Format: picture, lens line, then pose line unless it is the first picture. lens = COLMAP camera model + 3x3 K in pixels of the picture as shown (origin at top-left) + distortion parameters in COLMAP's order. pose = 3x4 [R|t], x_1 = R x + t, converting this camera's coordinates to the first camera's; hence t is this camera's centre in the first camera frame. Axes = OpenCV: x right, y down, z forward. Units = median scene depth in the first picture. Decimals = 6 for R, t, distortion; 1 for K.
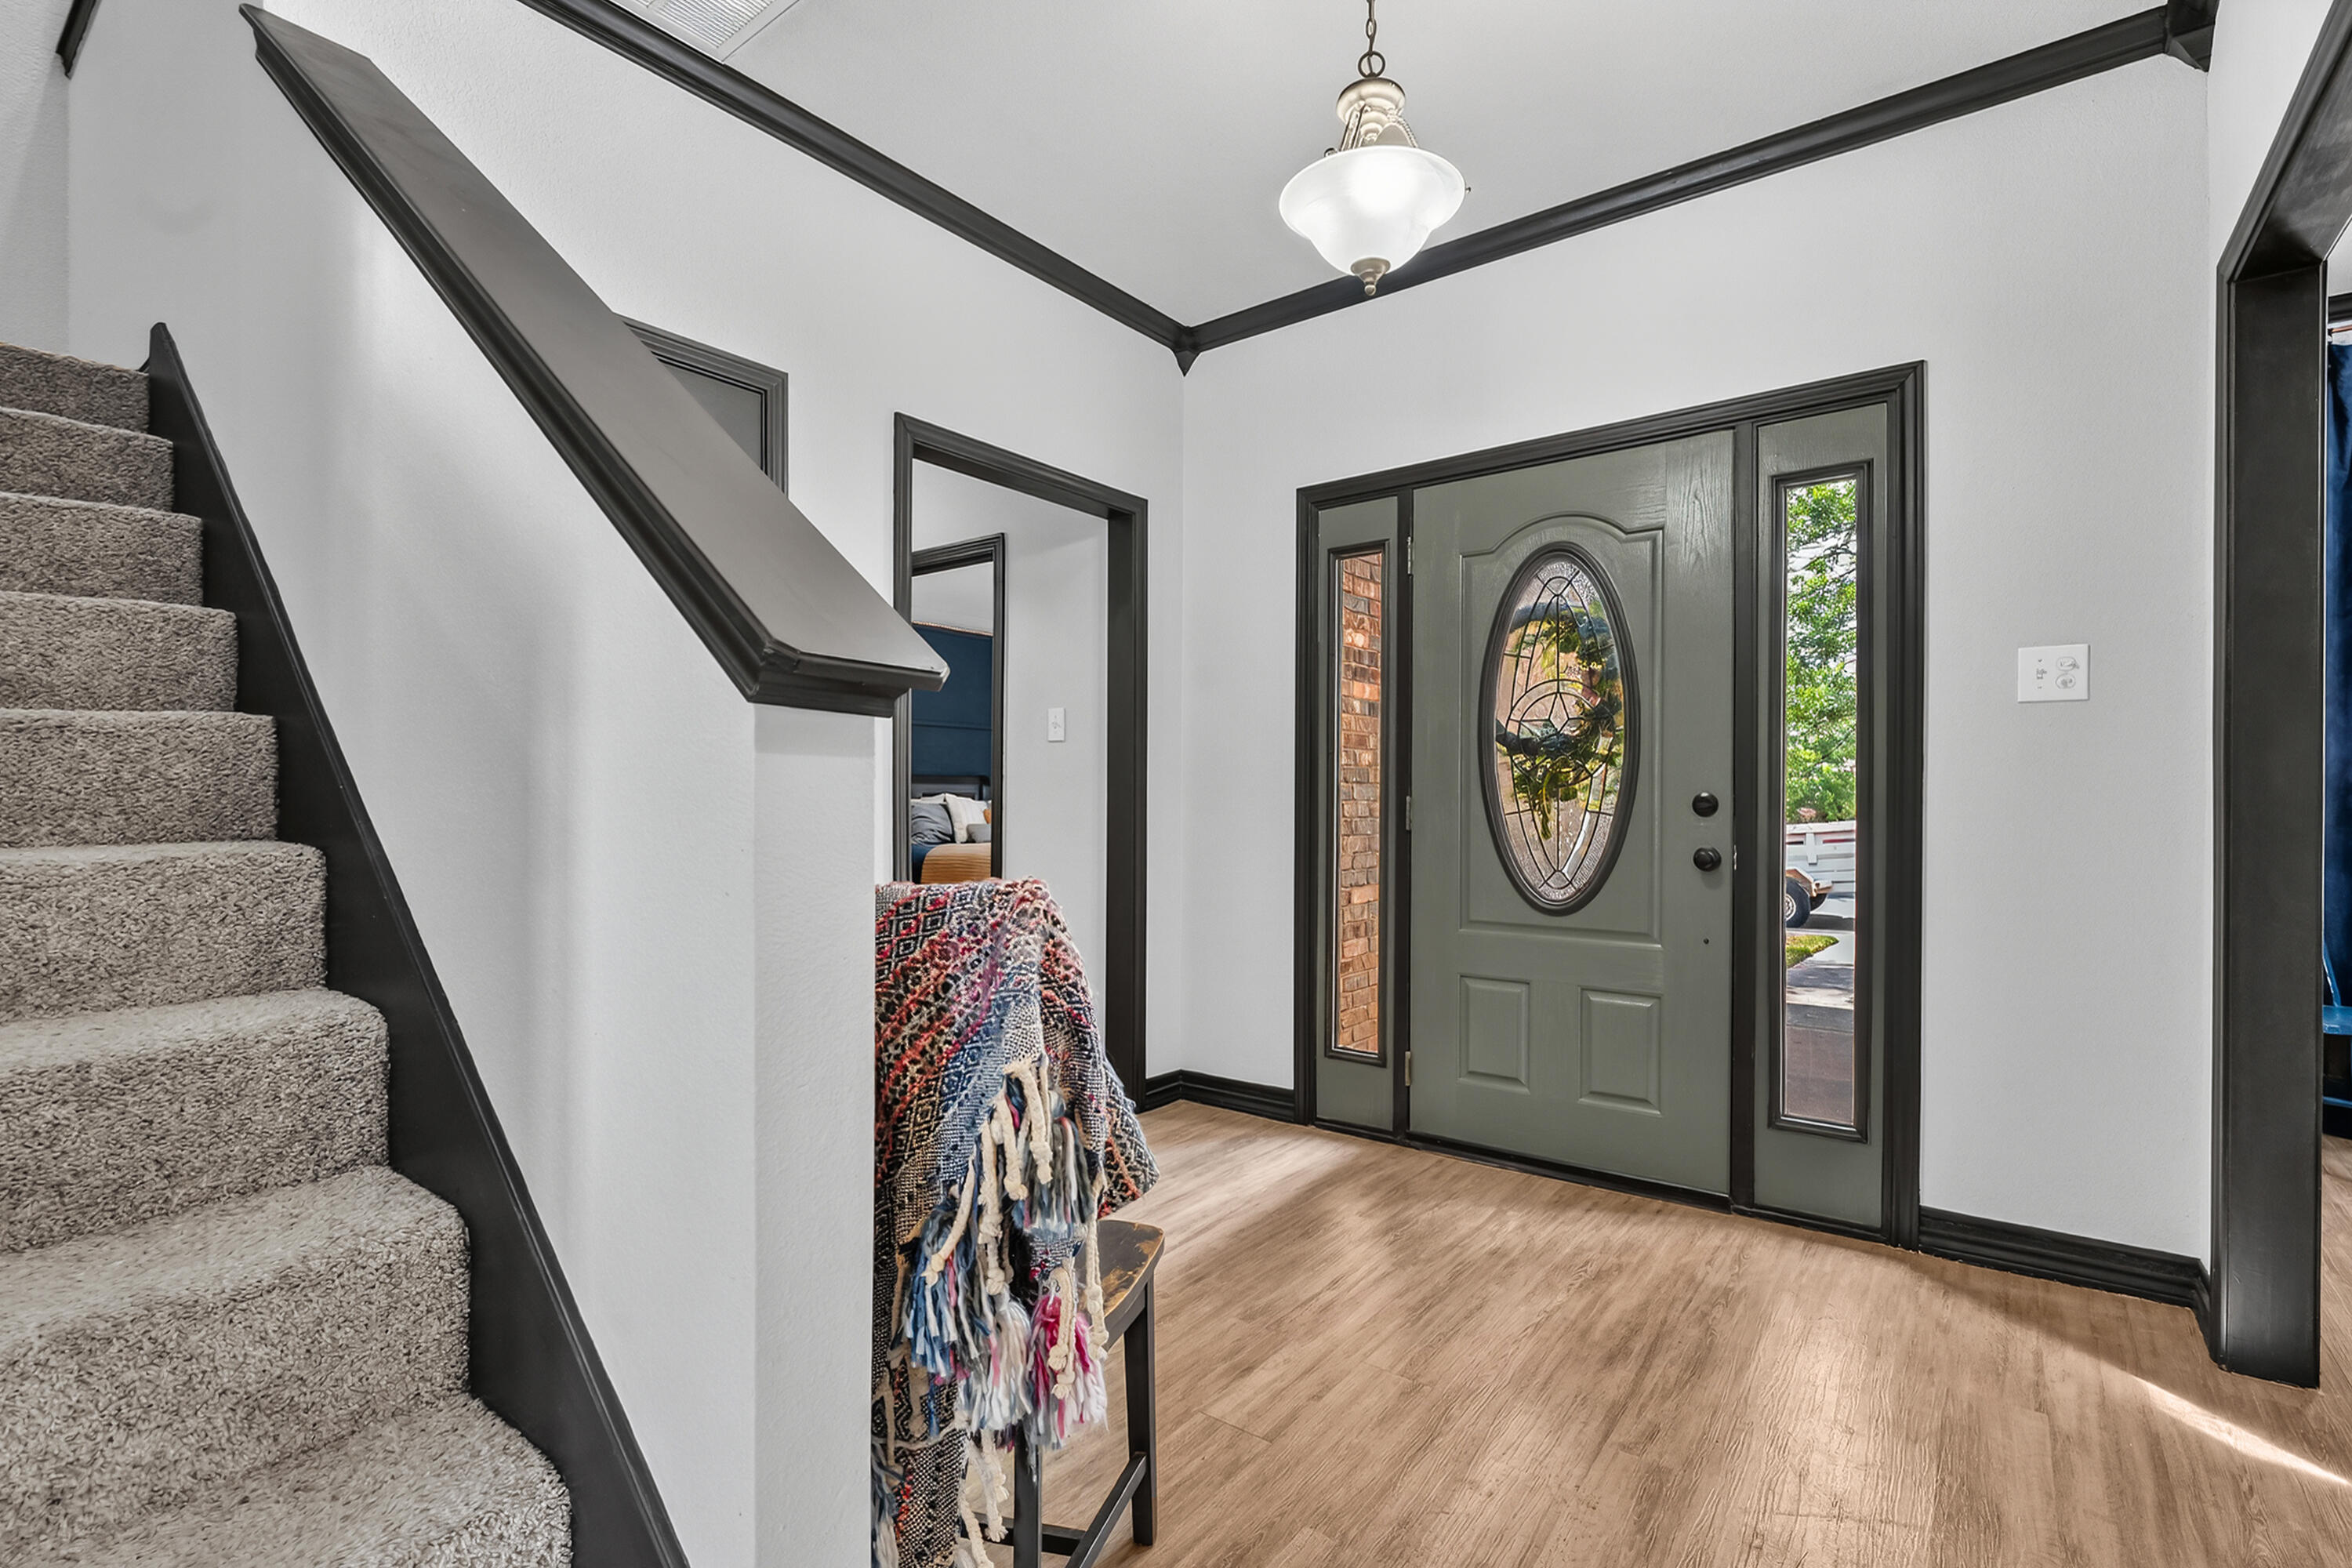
lens RADIAL K [[1052.6, 0, 1180.5], [0, 1052.6, 789.9], [0, 0, 1]] dist [-0.000568, 0.000299]
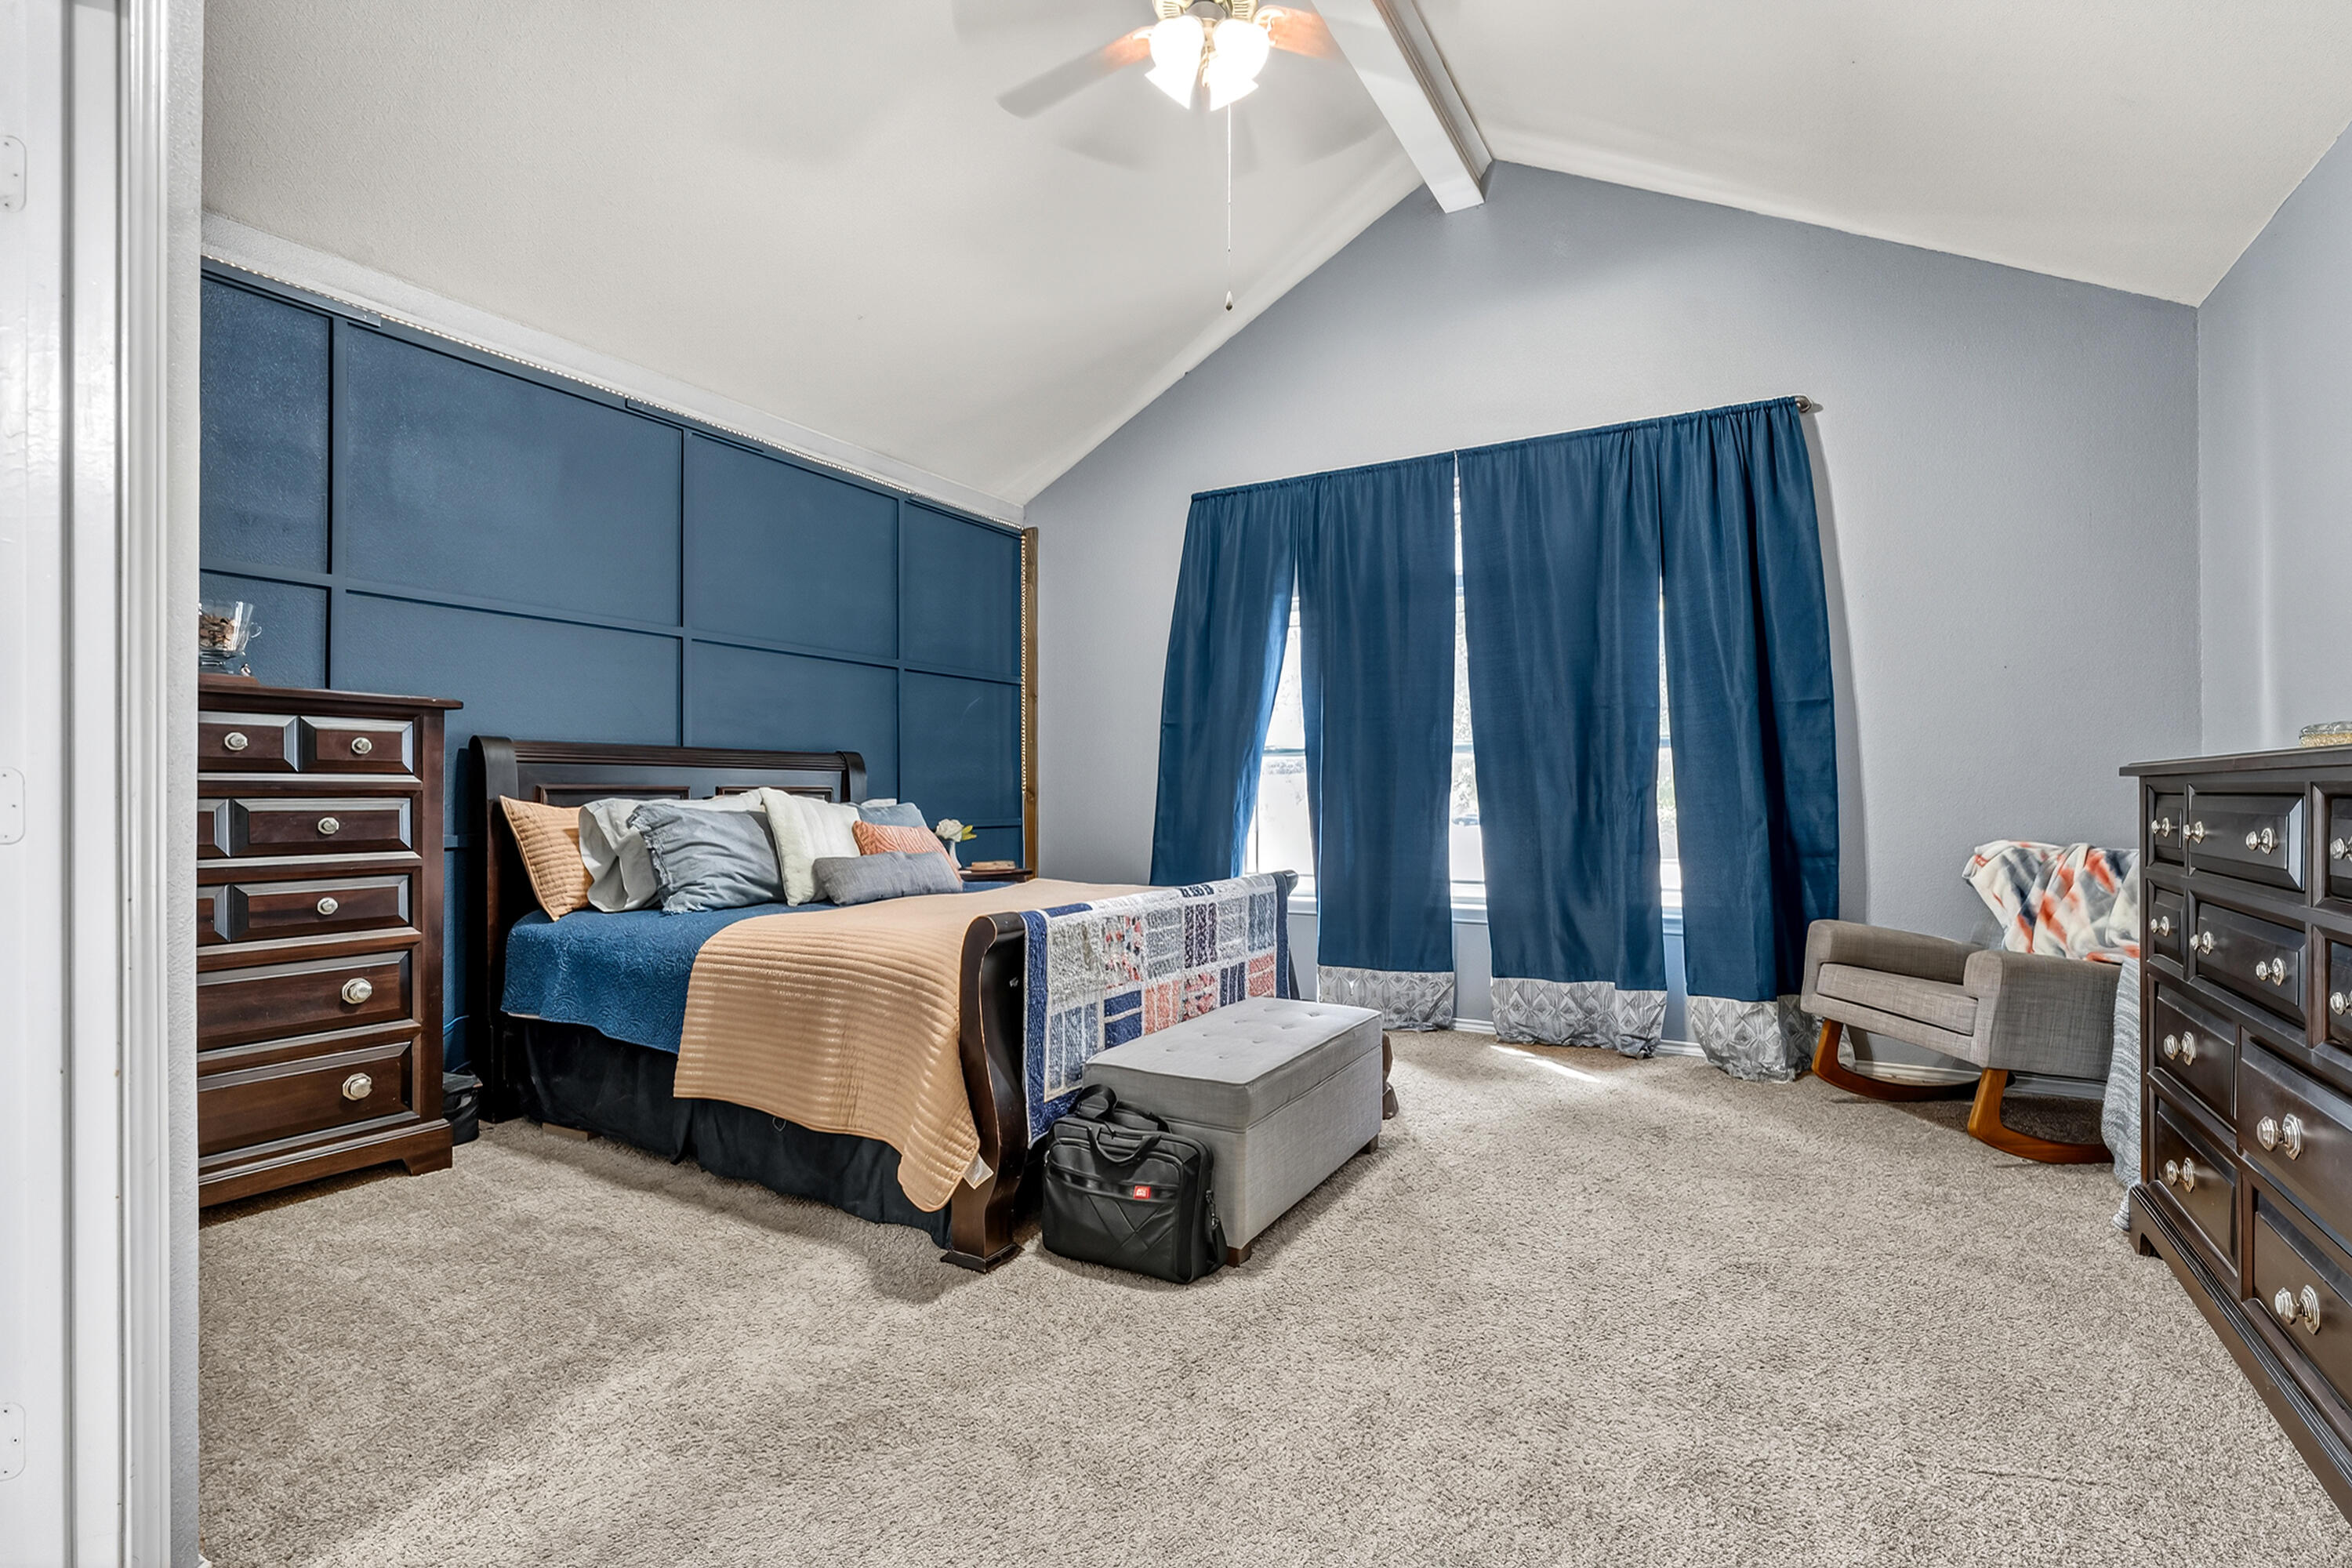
lens RADIAL K [[1052.6, 0, 1174.5], [0, 1052.6, 789.3], [0, 0, 1]] dist [-0.000568, 0.000299]
pose [[0.993733, -0.006601, 0.111589, -0.104071], [0.006680, 0.999978, -0.000330, 0.004786], [-0.111584, 0.001073, 0.993754, 0.555789]]
